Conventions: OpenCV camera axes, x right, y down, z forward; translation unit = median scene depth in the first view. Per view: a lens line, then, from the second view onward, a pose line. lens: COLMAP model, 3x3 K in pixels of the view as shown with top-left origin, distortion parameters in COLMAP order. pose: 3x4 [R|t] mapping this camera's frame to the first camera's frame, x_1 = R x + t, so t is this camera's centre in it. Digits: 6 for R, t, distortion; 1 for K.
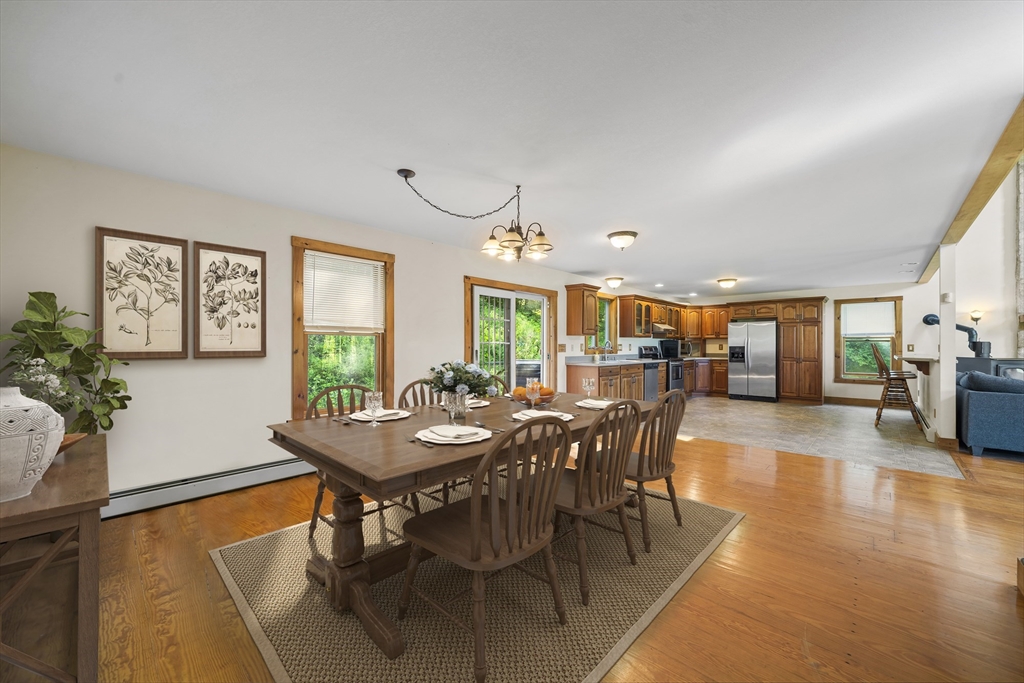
lens RADIAL K [[391.2, 0, 511.6], [0, 391.2, 344.4], [0, 0, 1]] dist [-0.002165, -0.000157]
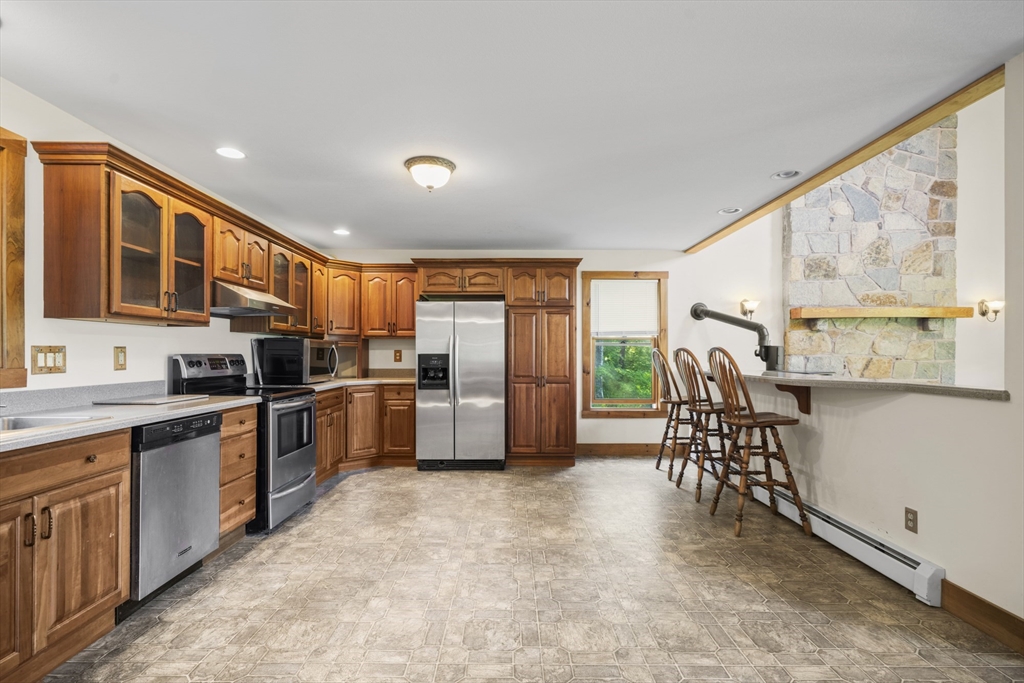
lens RADIAL K [[489.8, 0, 508.5], [0, 489.8, 353.7], [0, 0, 1]] dist [0.002845, 0.000515]
pose [[0.729800, -0.001350, 0.683659, 0.269110], [-0.001055, 0.999995, 0.003101, 0.002750], [-0.683660, -0.002985, 0.729795, 0.563611]]
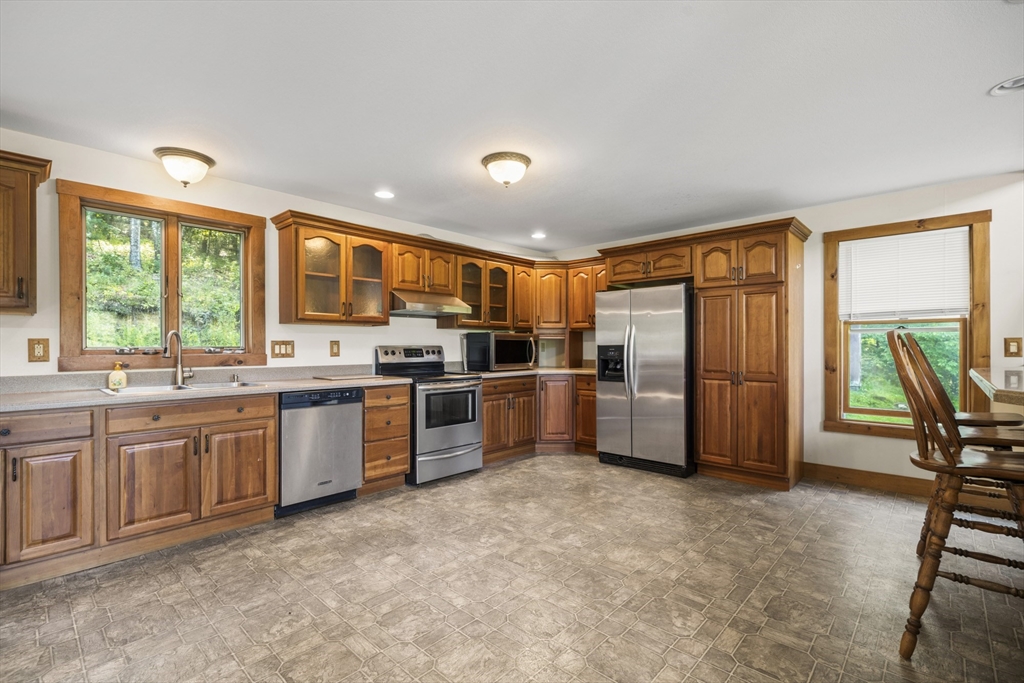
lens RADIAL K [[464.2, 0, 506.9], [0, 464.2, 346.7], [0, 0, 1]] dist [0.001164, 0.000442]
pose [[0.999984, -0.004755, 0.003066, 0.491199], [0.004745, 0.999984, 0.003031, 0.004728], [-0.003081, -0.003017, 0.999991, 0.509093]]
